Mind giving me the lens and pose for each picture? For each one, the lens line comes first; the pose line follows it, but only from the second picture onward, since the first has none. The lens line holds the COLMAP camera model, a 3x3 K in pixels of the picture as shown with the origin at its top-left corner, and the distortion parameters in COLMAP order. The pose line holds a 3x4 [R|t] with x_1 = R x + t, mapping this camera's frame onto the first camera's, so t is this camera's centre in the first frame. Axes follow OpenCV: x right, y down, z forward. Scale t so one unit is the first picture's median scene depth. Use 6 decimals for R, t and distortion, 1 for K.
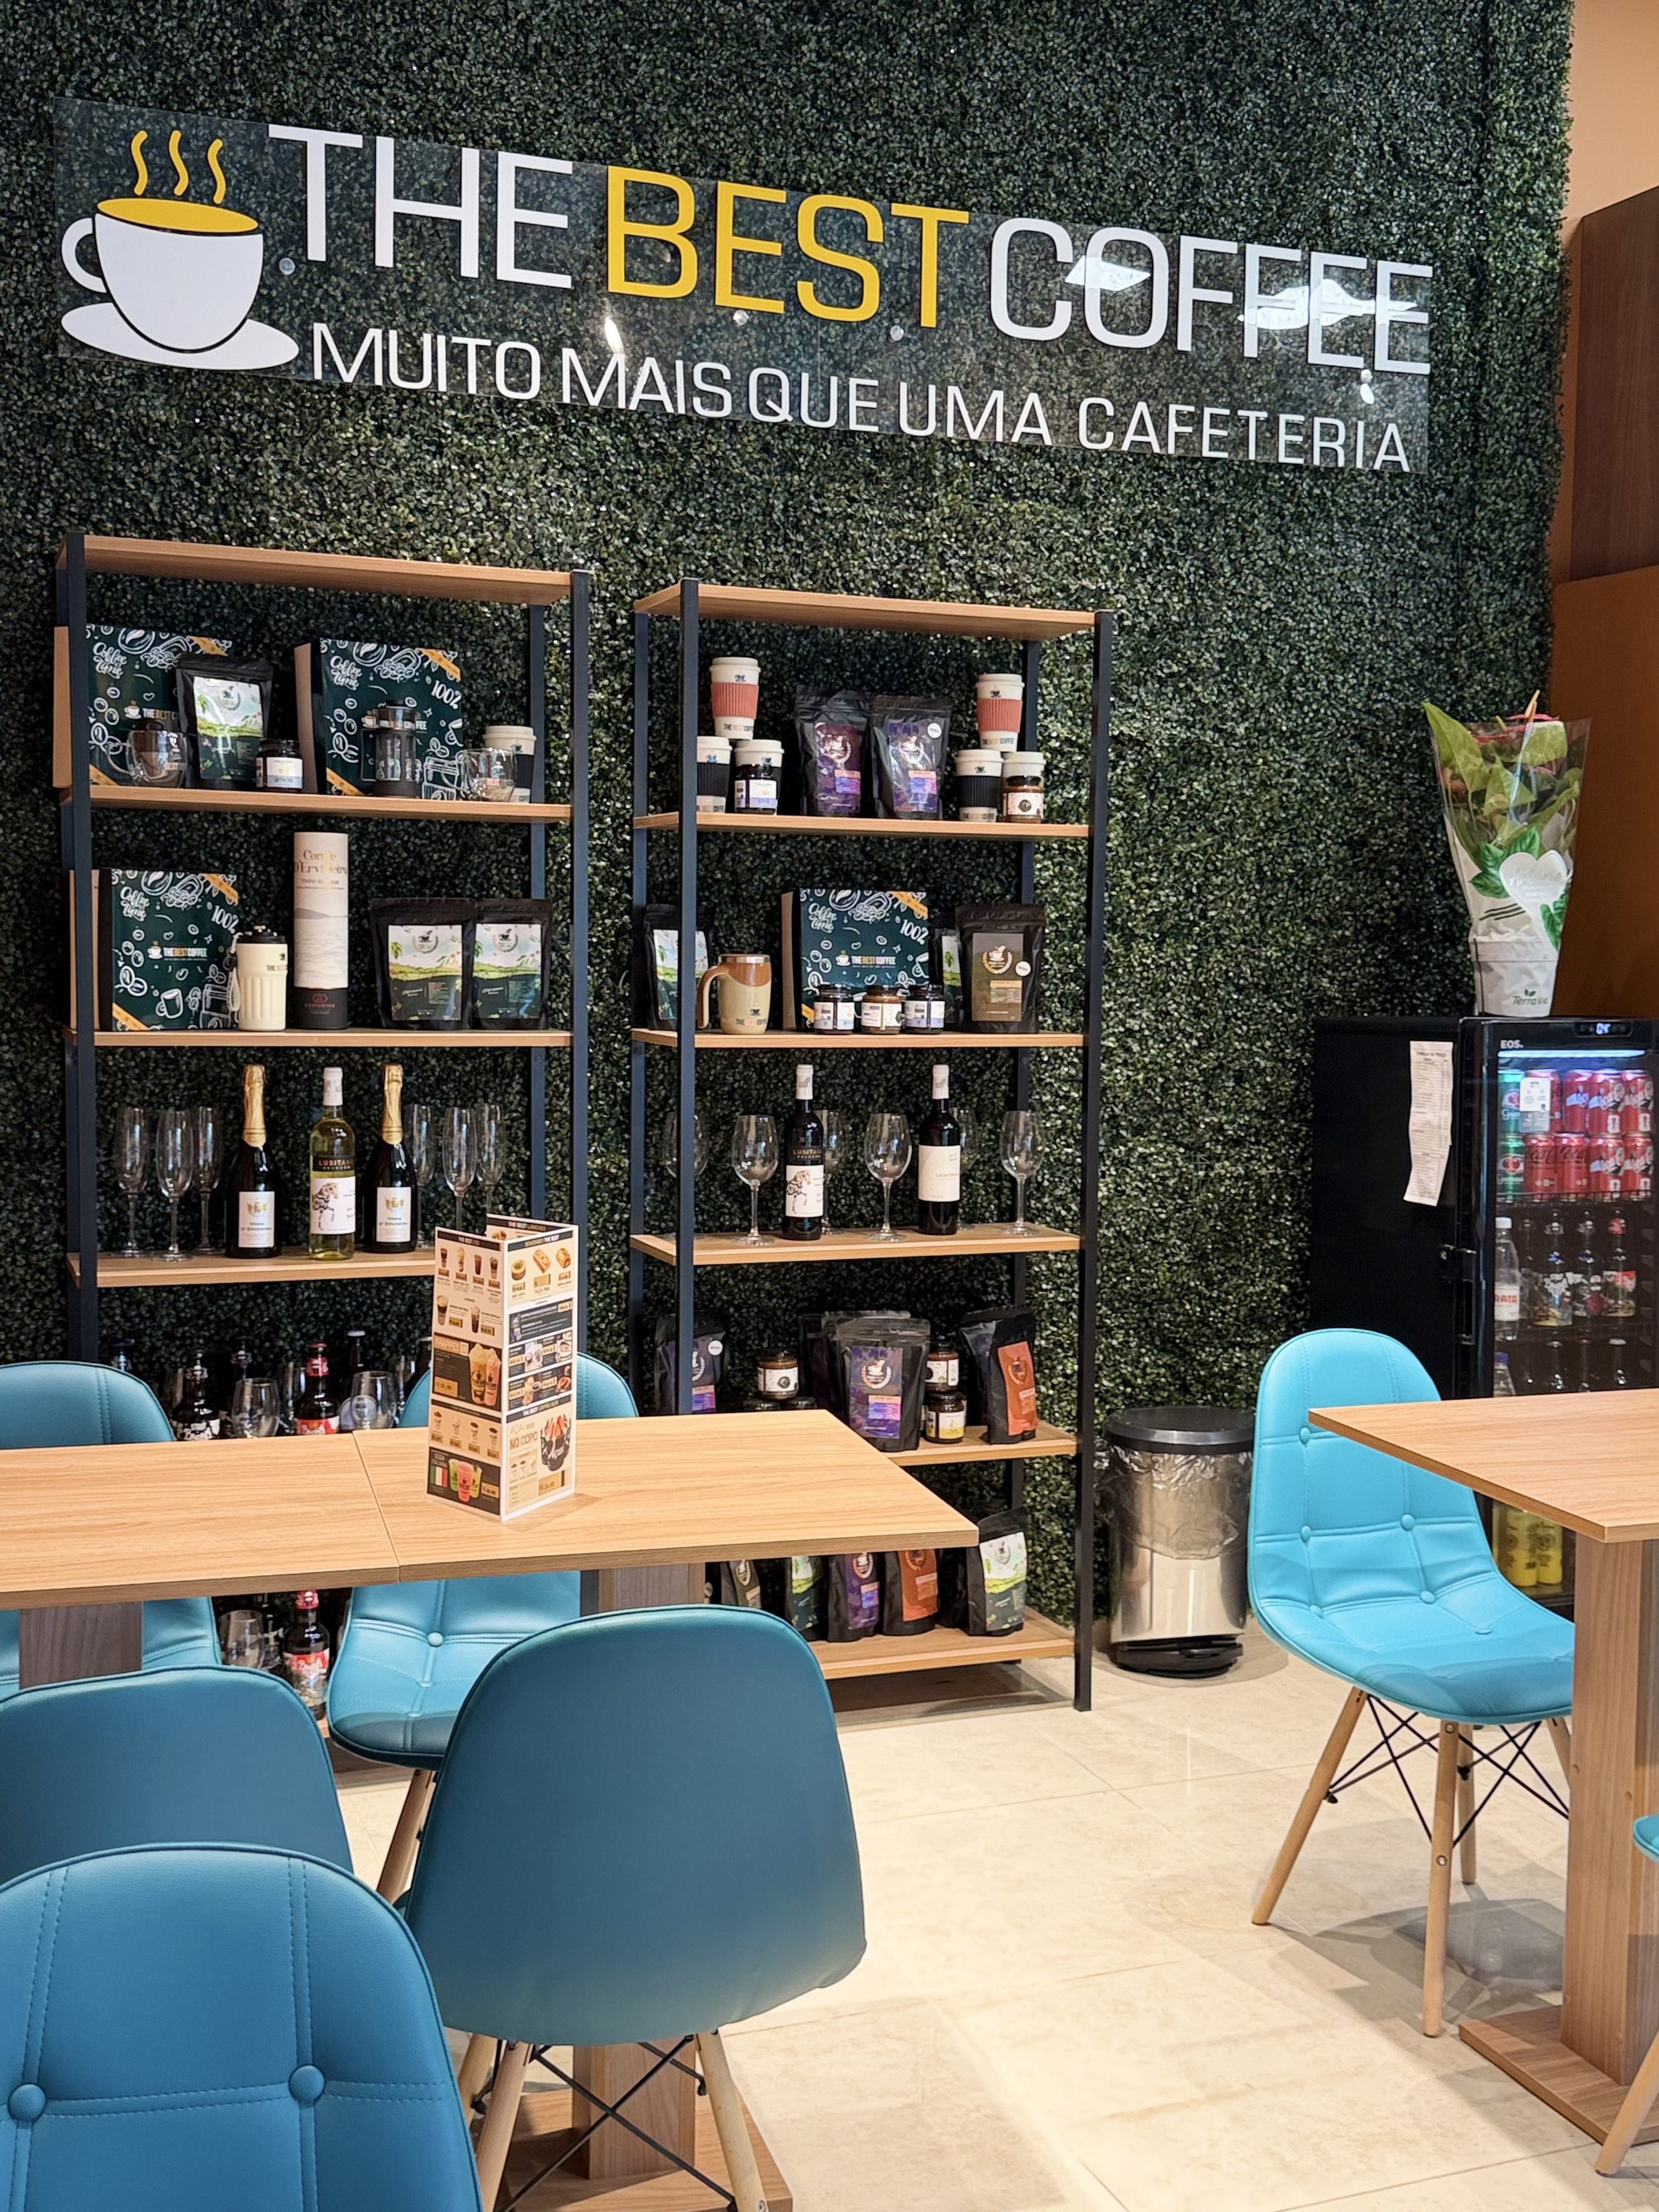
lens RADIAL K [[2392.0, 0, 844.5], [0, 2392.0, 1124.4], [0, 0, 1]] dist [0.052488, 0.000000]
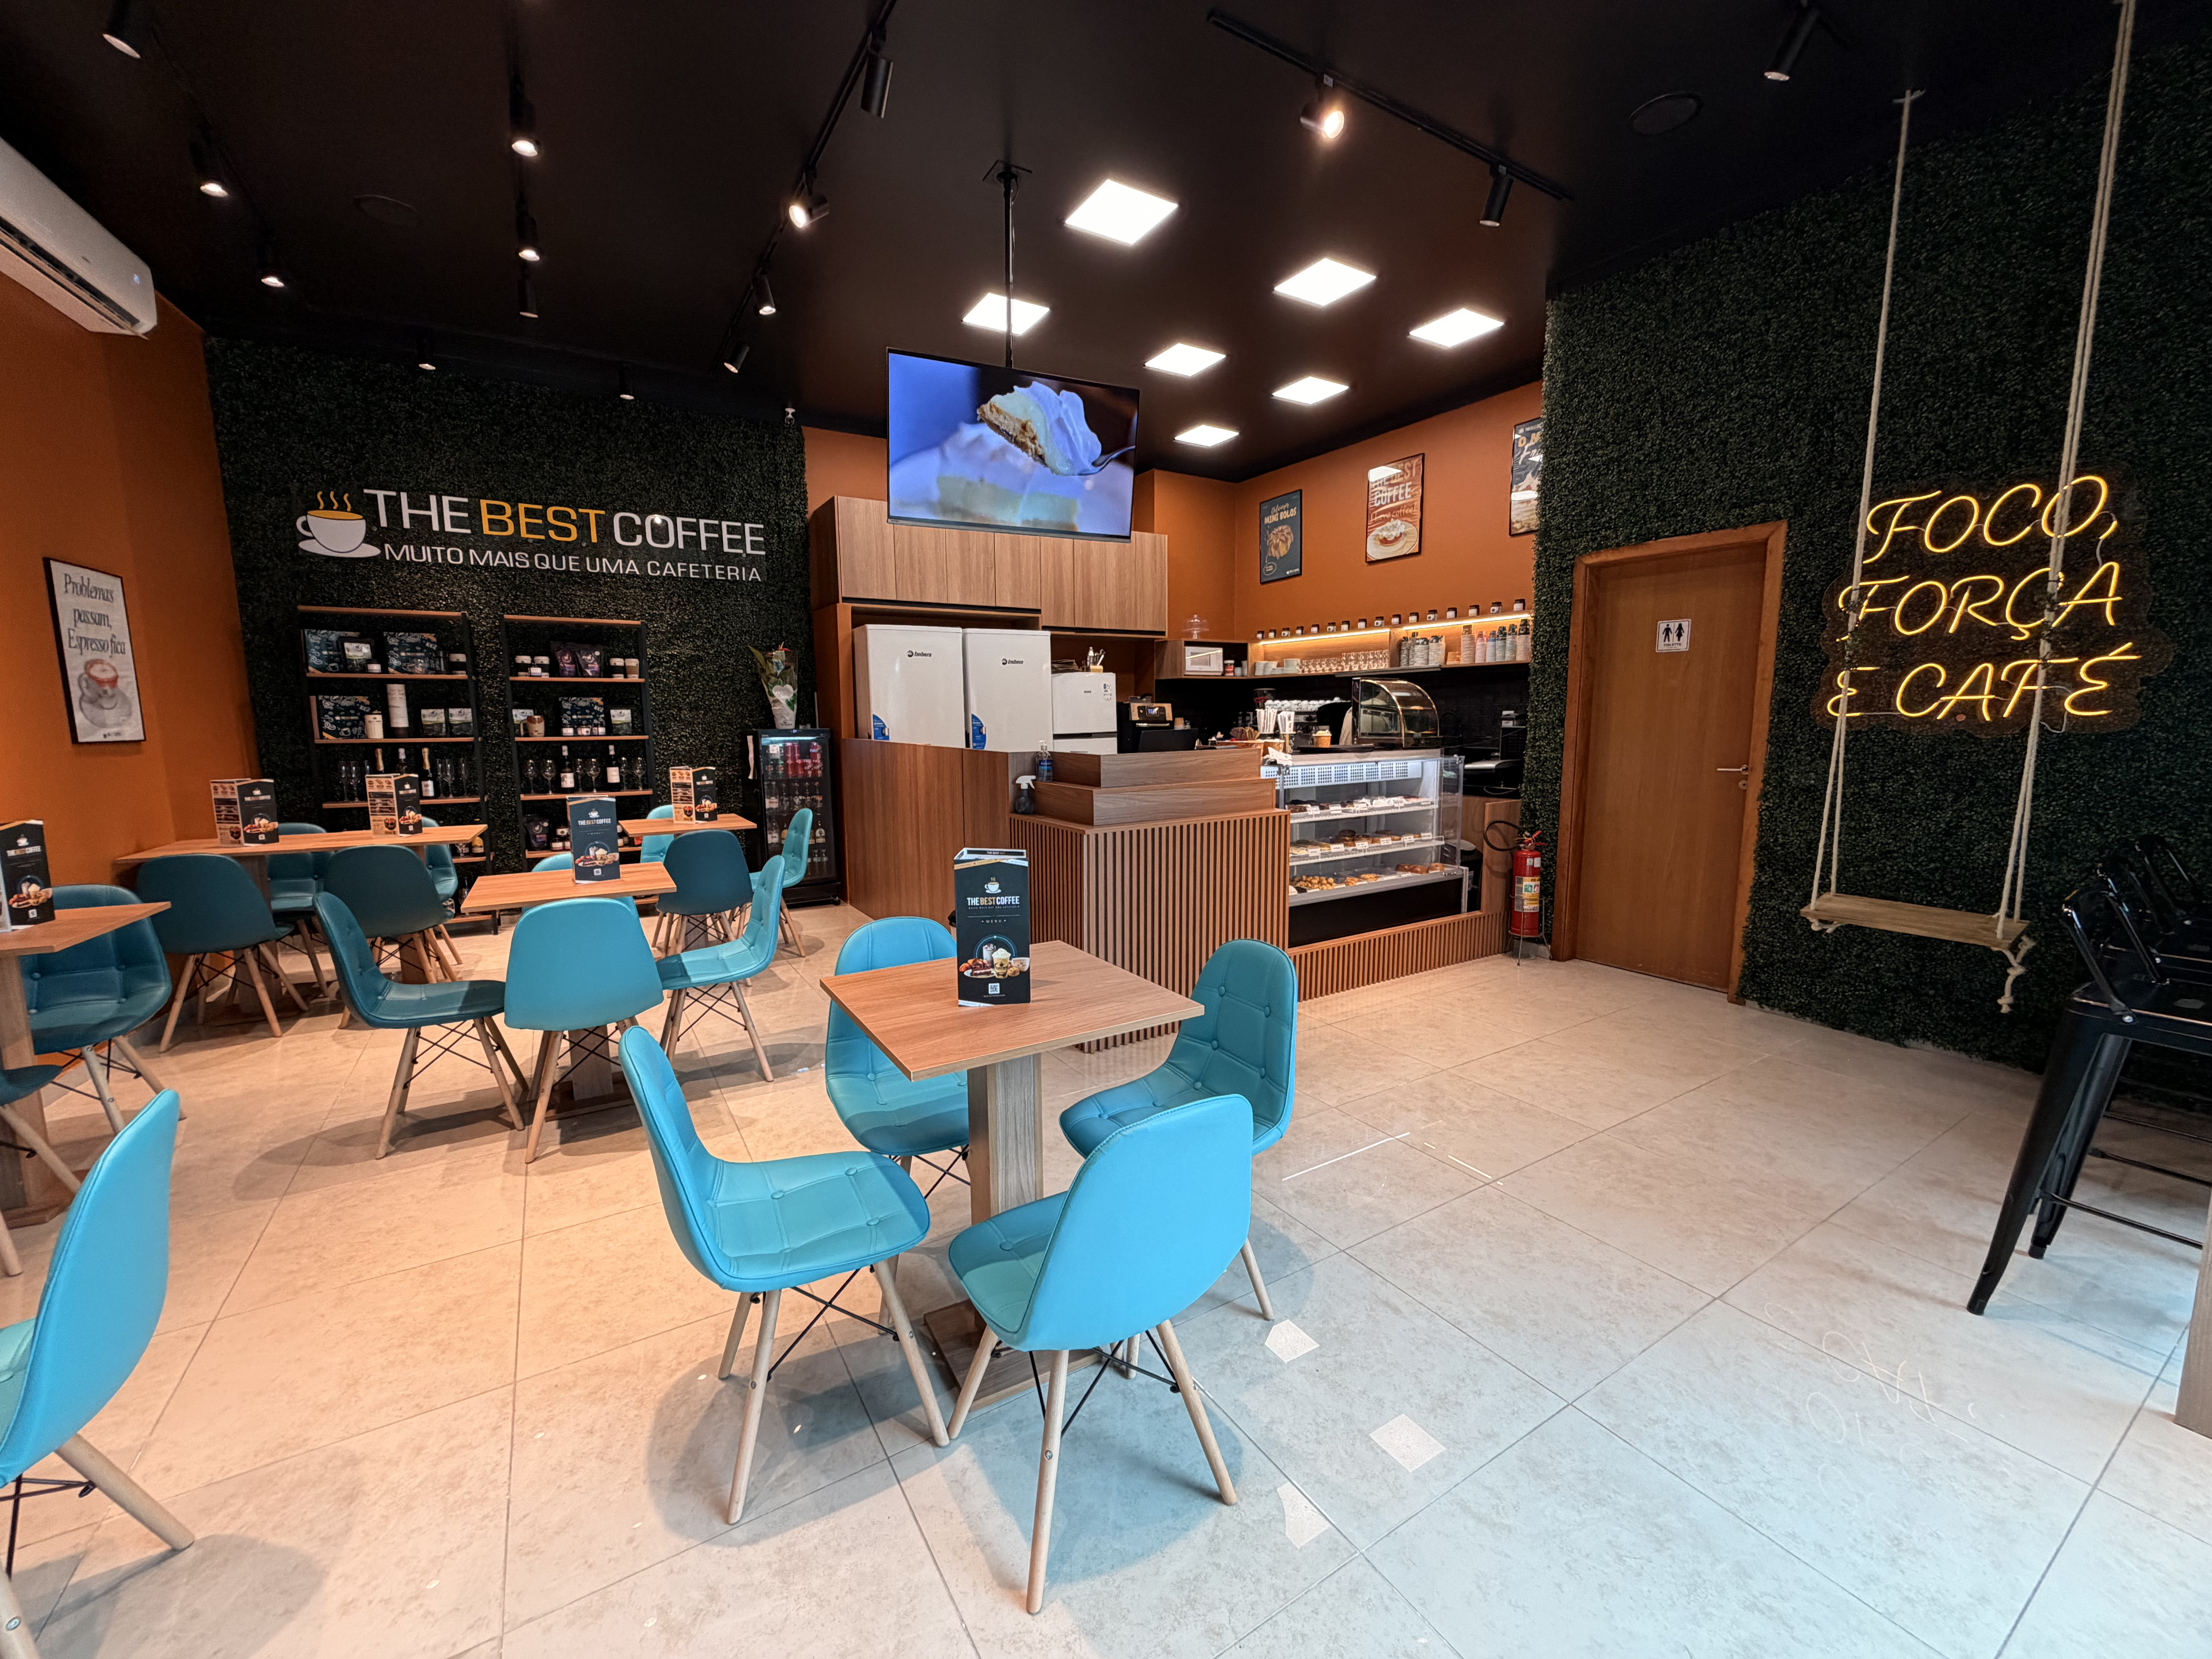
lens RADIAL K [[877.7, 0, 1098.1], [0, 877.7, 831.3], [0, 0, 1]] dist [-0.001921, 0.000010]
pose [[0.984302, -0.041914, 0.171445, 0.552755], [0.032630, 0.997863, 0.056614, 0.056622], [-0.173452, -0.050131, 0.983566, -0.472989]]
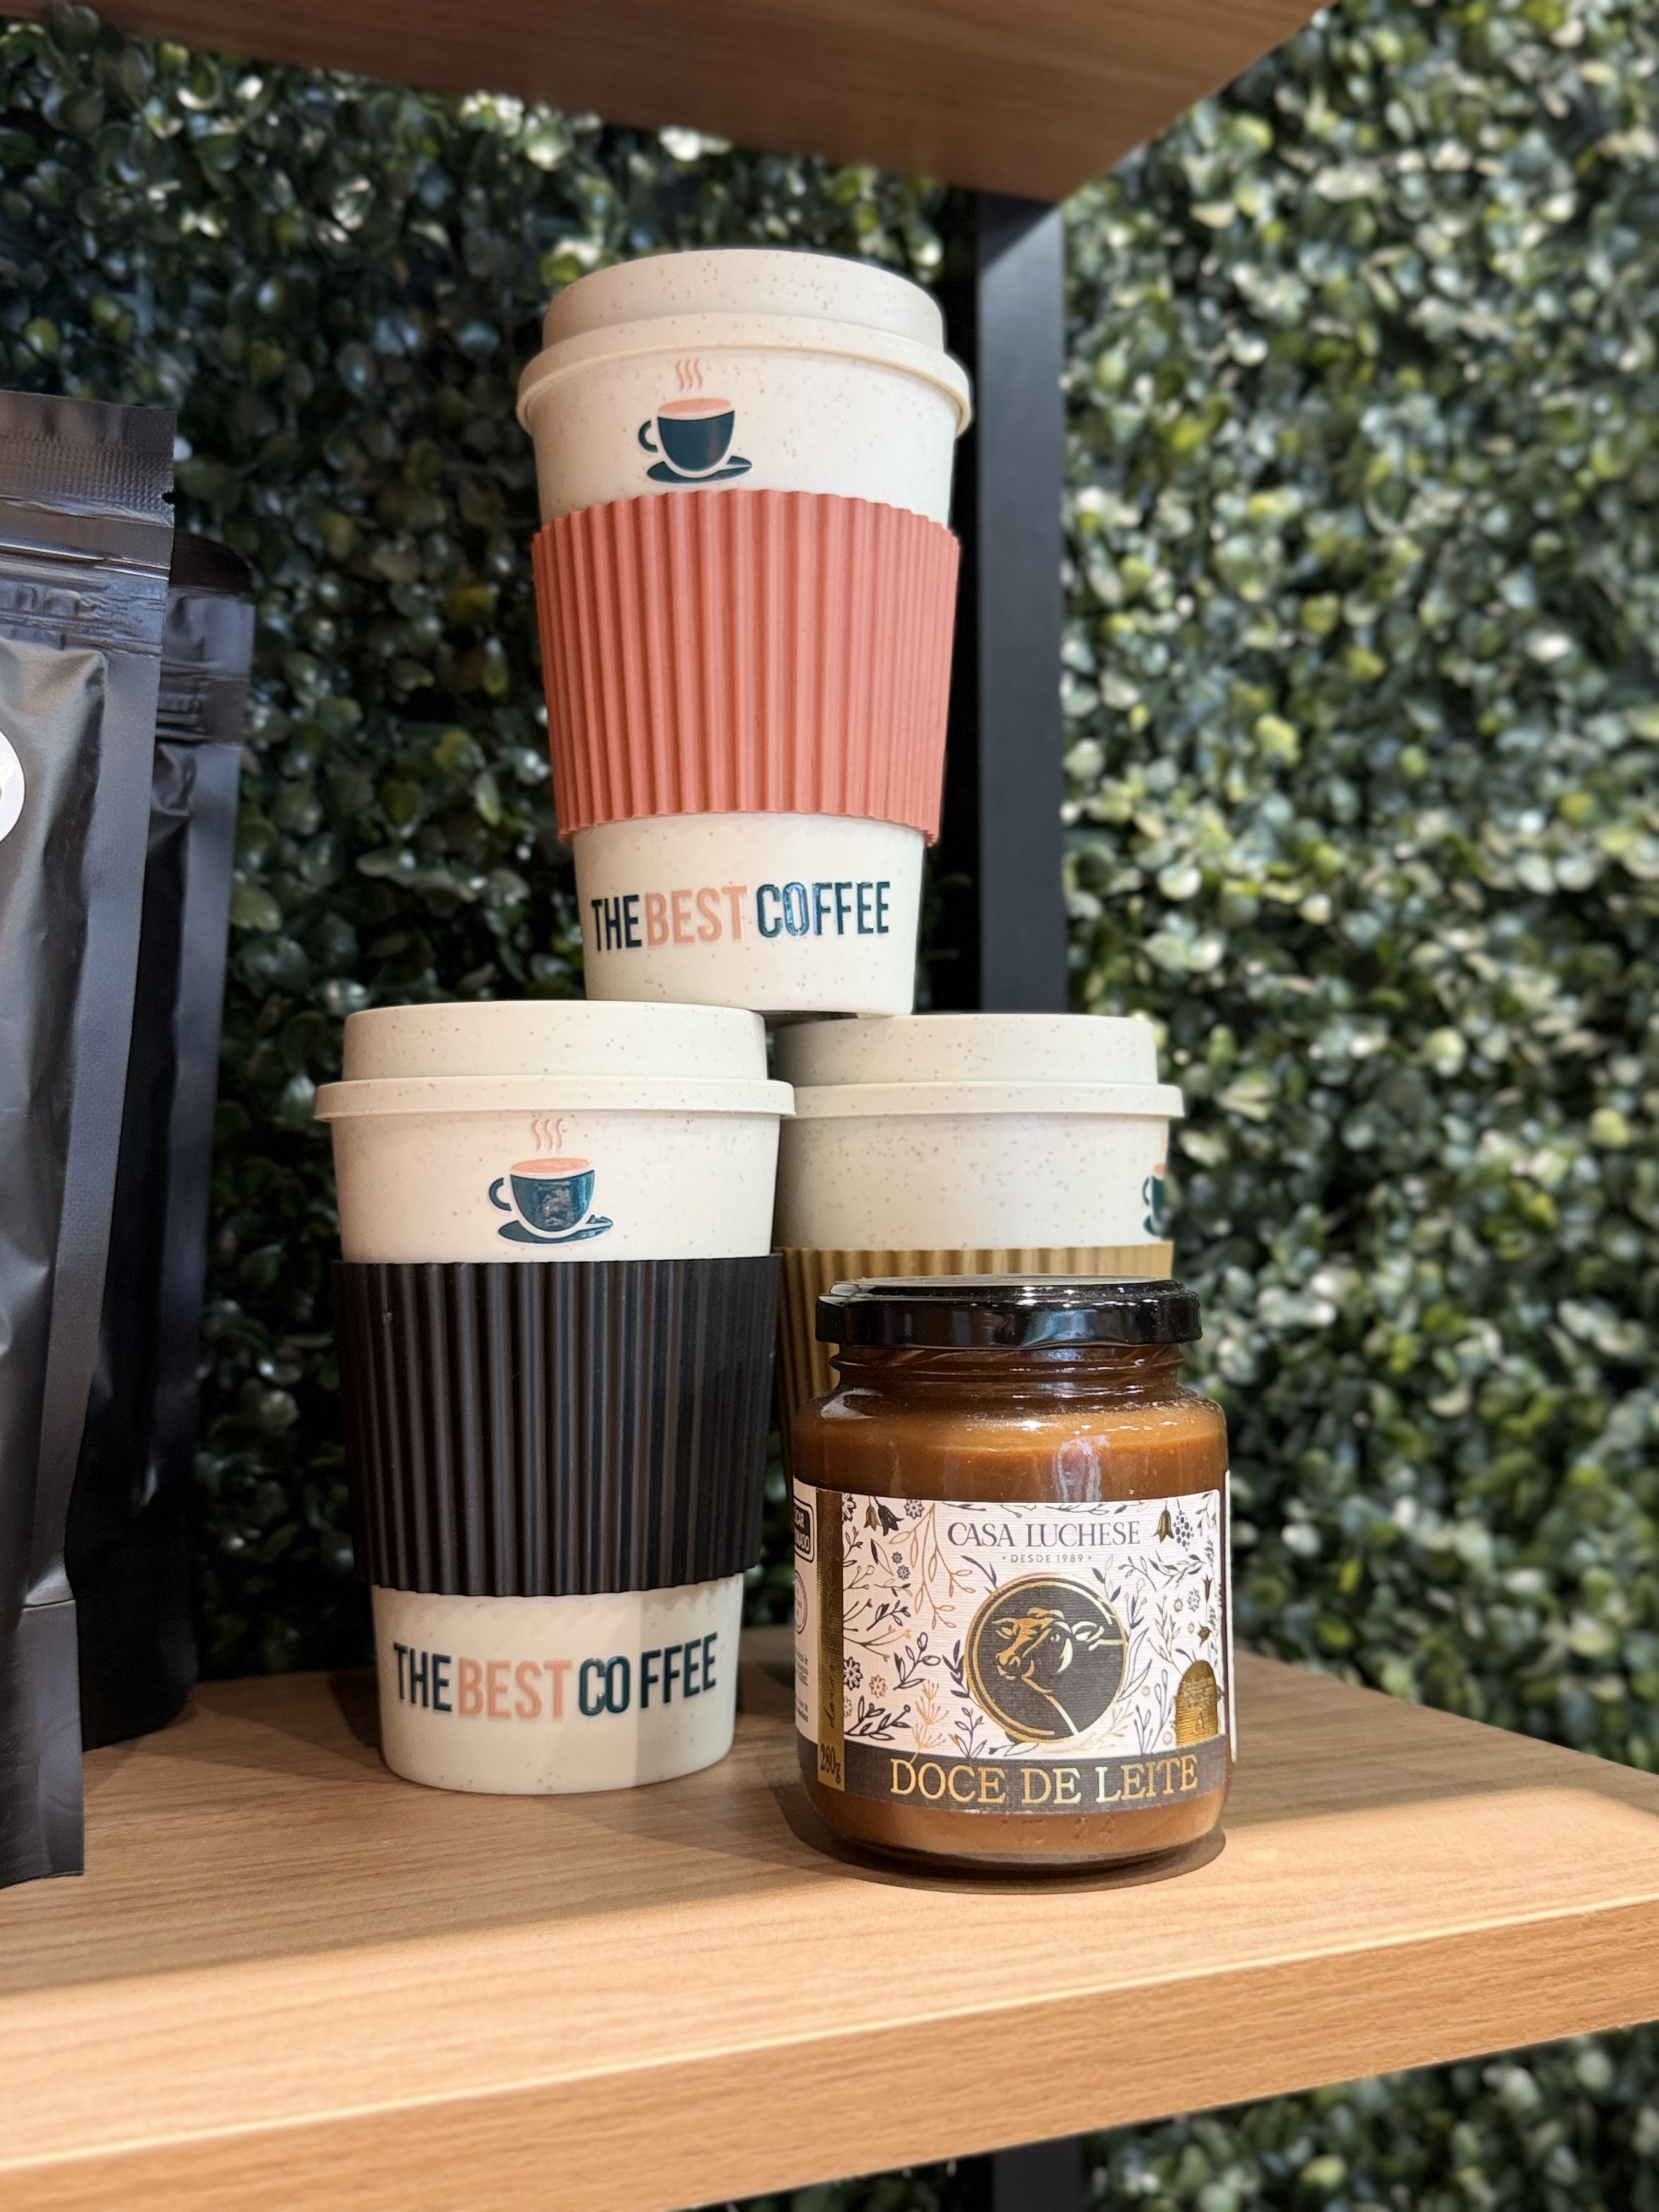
lens RADIAL K [[2392.0, 0, 822.4], [0, 2392.0, 1116.6], [0, 0, 1]] dist [0.052488, 0.000000]
pose [[0.999158, -0.022444, 0.034338, 0.065283], [0.025998, 0.993939, -0.106818, -0.143097], [-0.031732, 0.107621, 0.993685, 0.916047]]
